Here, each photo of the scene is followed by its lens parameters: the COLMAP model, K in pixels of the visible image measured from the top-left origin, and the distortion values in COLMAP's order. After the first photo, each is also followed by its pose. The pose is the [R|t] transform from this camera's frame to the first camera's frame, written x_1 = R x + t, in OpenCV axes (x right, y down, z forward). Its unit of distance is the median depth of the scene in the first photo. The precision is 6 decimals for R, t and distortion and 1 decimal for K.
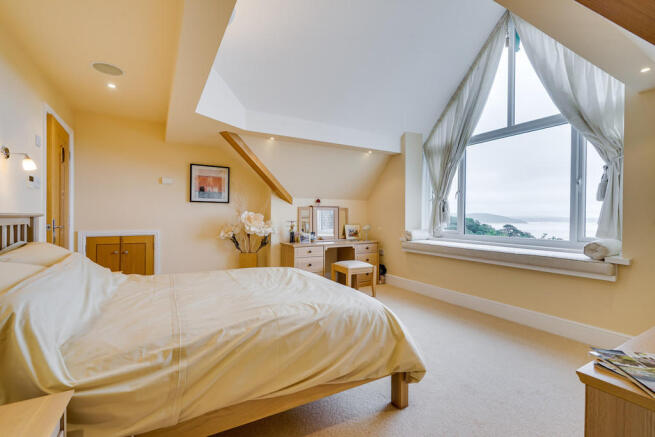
lens RADIAL K [[296.0, 0, 326.6], [0, 296.0, 217.4], [0, 0, 1]] dist [-0.006038, -0.000305]
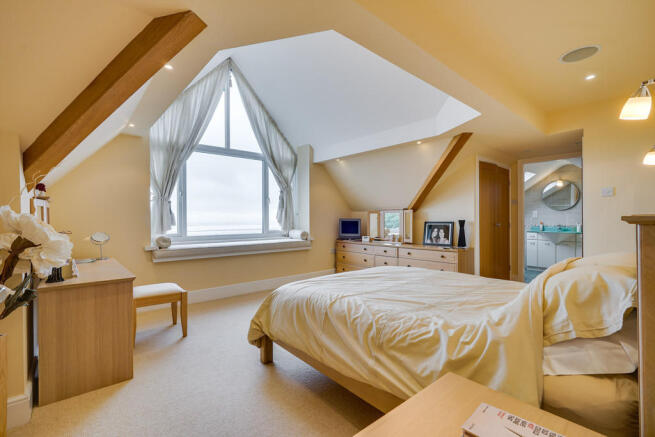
lens RADIAL K [[296.0, 0, 326.7], [0, 296.0, 219.5], [0, 0, 1]] dist [-0.006038, -0.000305]
pose [[-0.176875, -0.010819, 0.984174, -0.755780], [0.005795, 0.999911, 0.012033, -0.012170], [-0.984216, 0.007832, -0.176797, 0.838509]]
